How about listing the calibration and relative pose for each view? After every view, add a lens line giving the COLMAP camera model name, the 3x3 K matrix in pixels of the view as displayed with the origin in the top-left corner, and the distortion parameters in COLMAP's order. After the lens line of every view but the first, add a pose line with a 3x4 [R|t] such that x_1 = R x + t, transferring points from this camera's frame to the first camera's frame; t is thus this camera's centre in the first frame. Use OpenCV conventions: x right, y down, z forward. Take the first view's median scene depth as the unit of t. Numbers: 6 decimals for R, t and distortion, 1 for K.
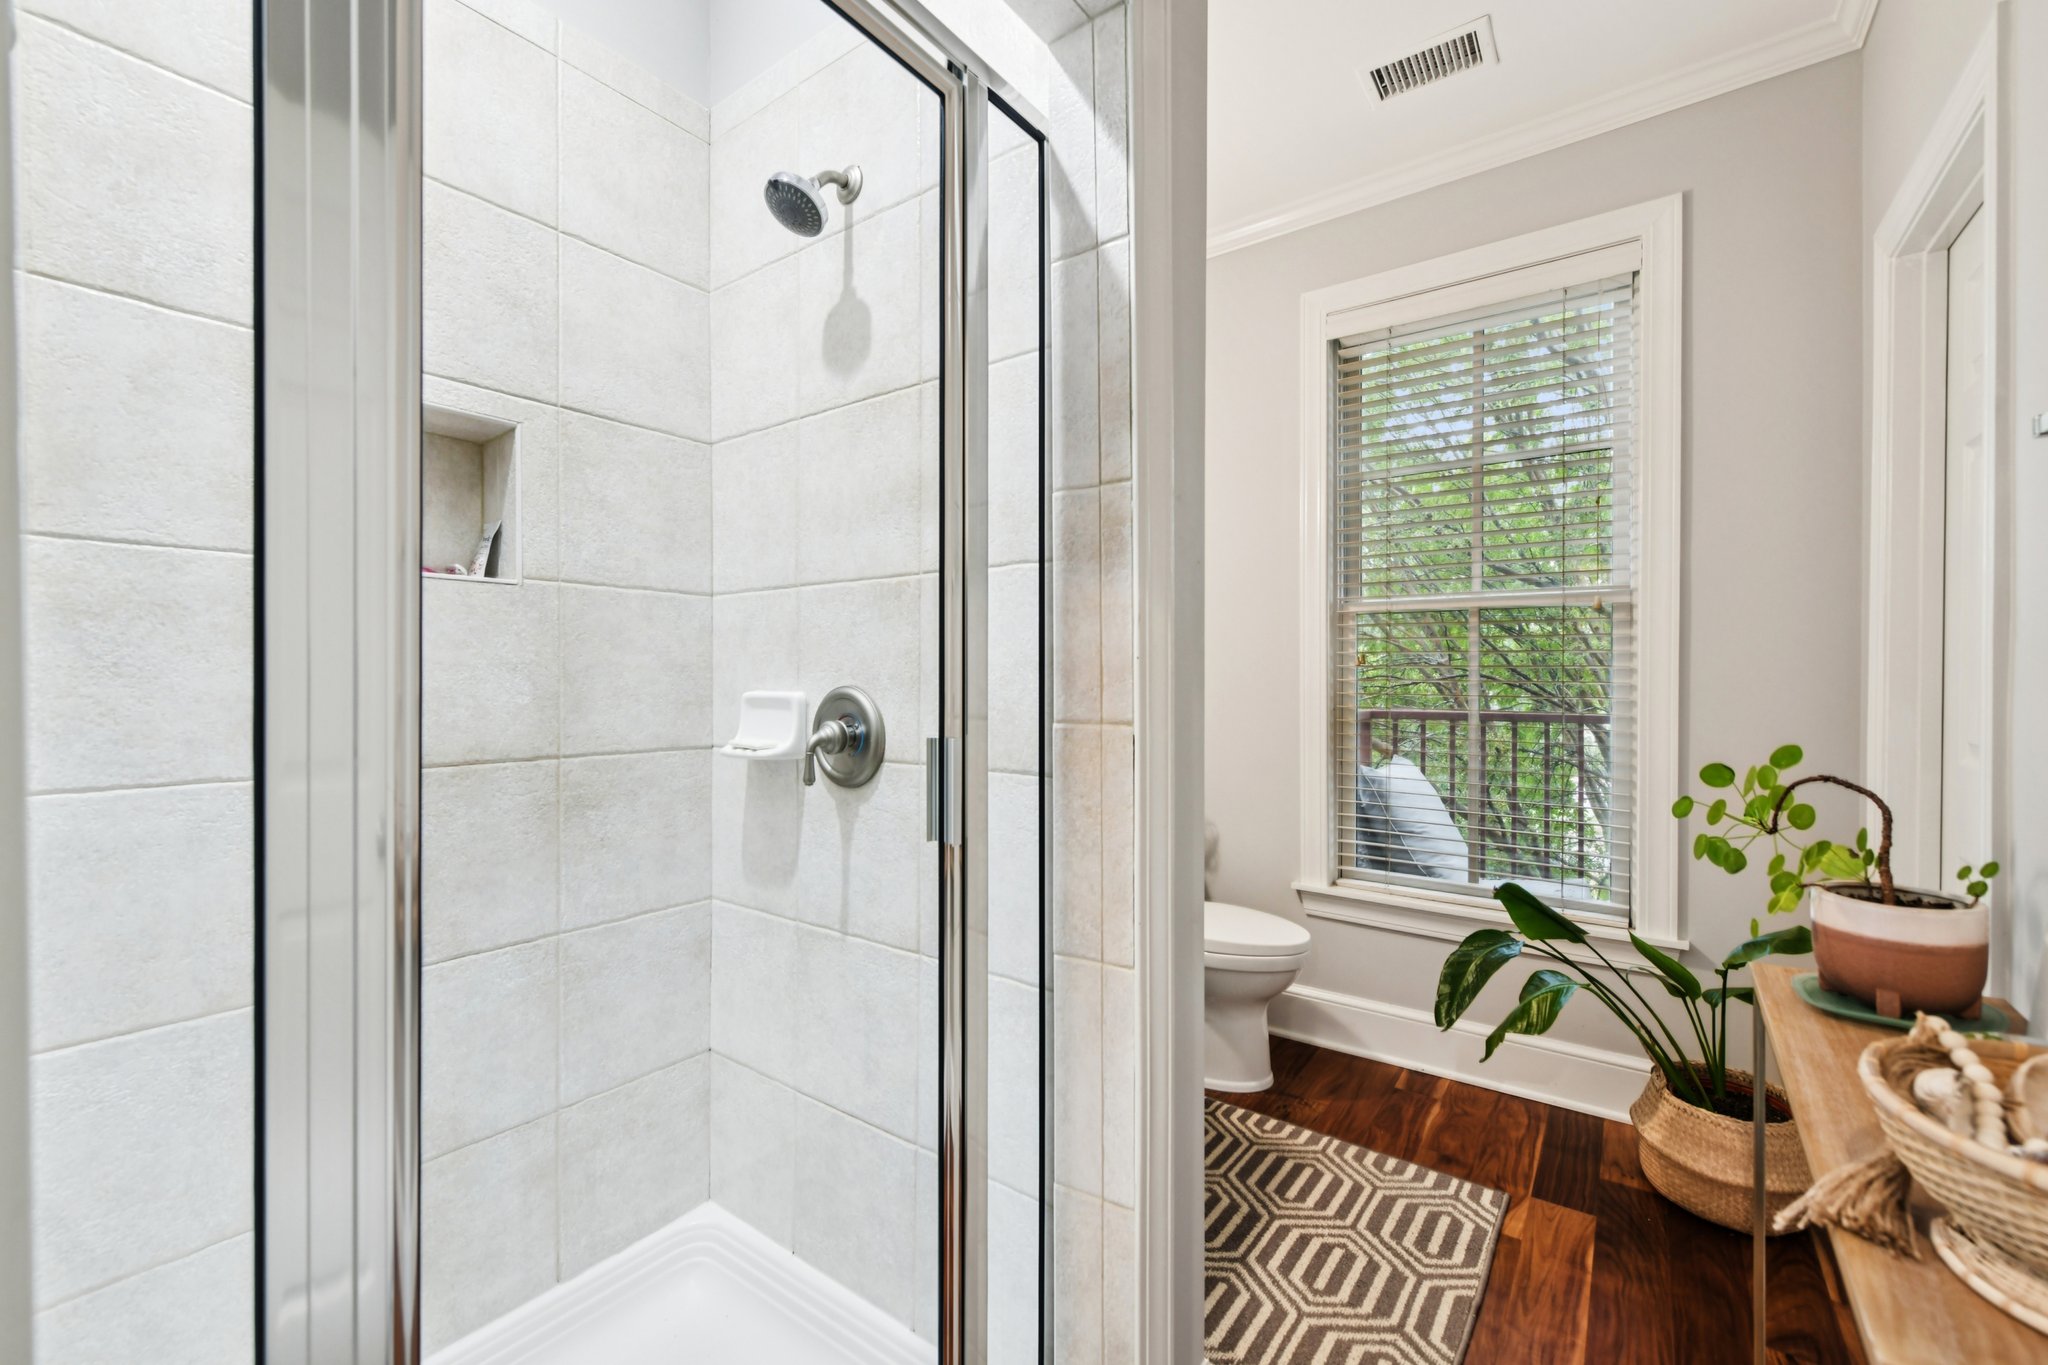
lens RADIAL K [[848.5, 0, 1017.2], [0, 848.5, 675.6], [0, 0, 1]] dist [-0.002322, -0.000234]
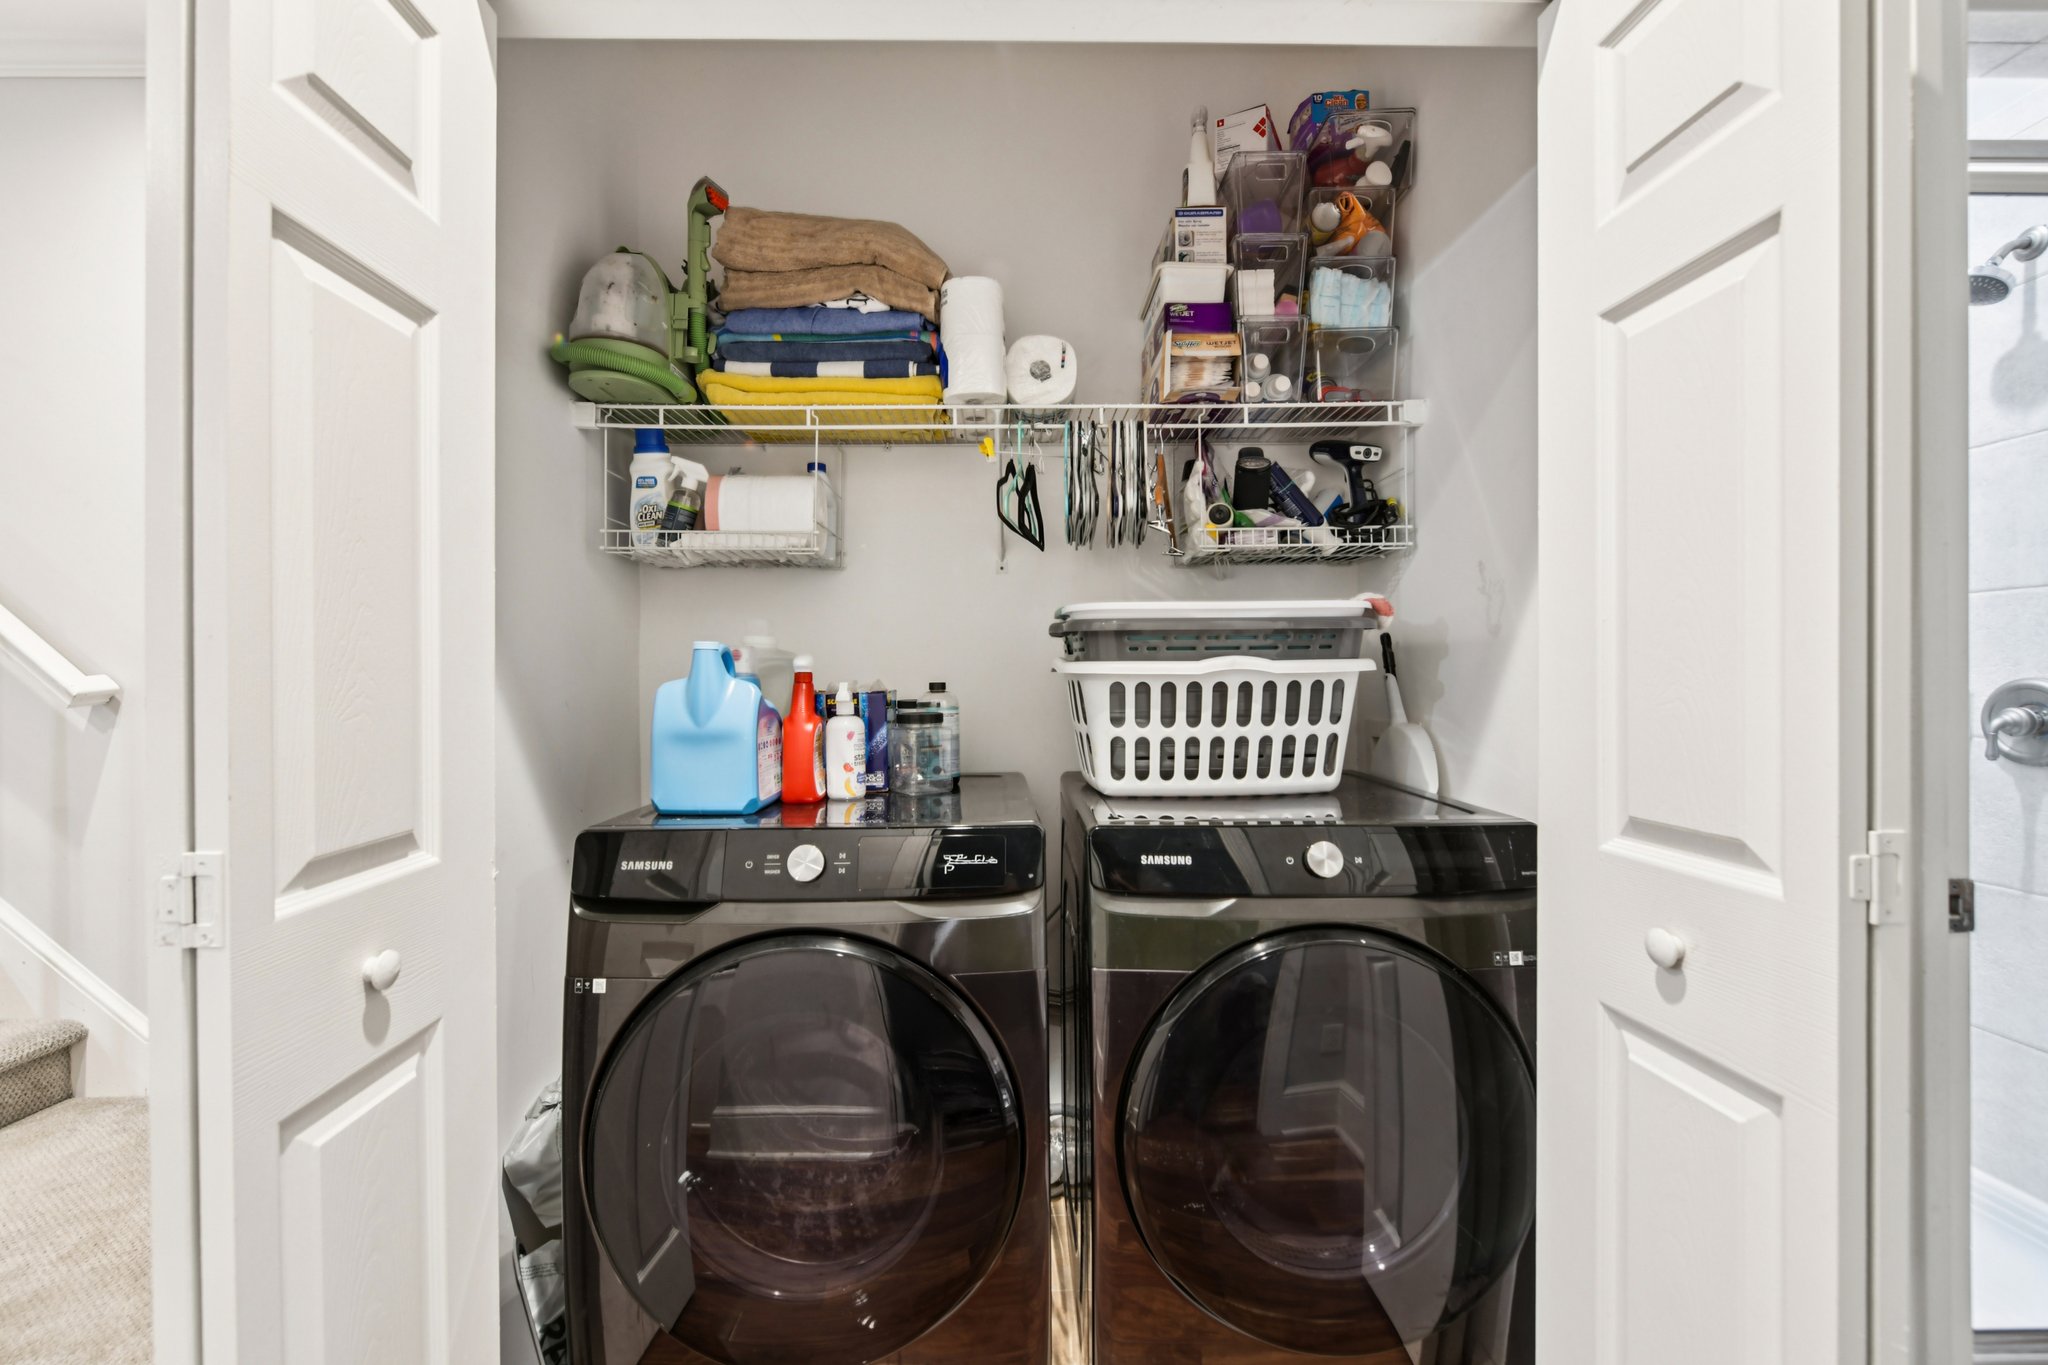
lens RADIAL K [[848.5, 0, 1017.2], [0, 848.5, 675.6], [0, 0, 1]] dist [-0.002322, -0.000234]
pose [[0.621264, 0.000394, -0.783602, -0.155508], [0.003012, 0.999991, 0.002891, 0.000706], [0.783596, -0.004156, 0.621257, -0.796567]]
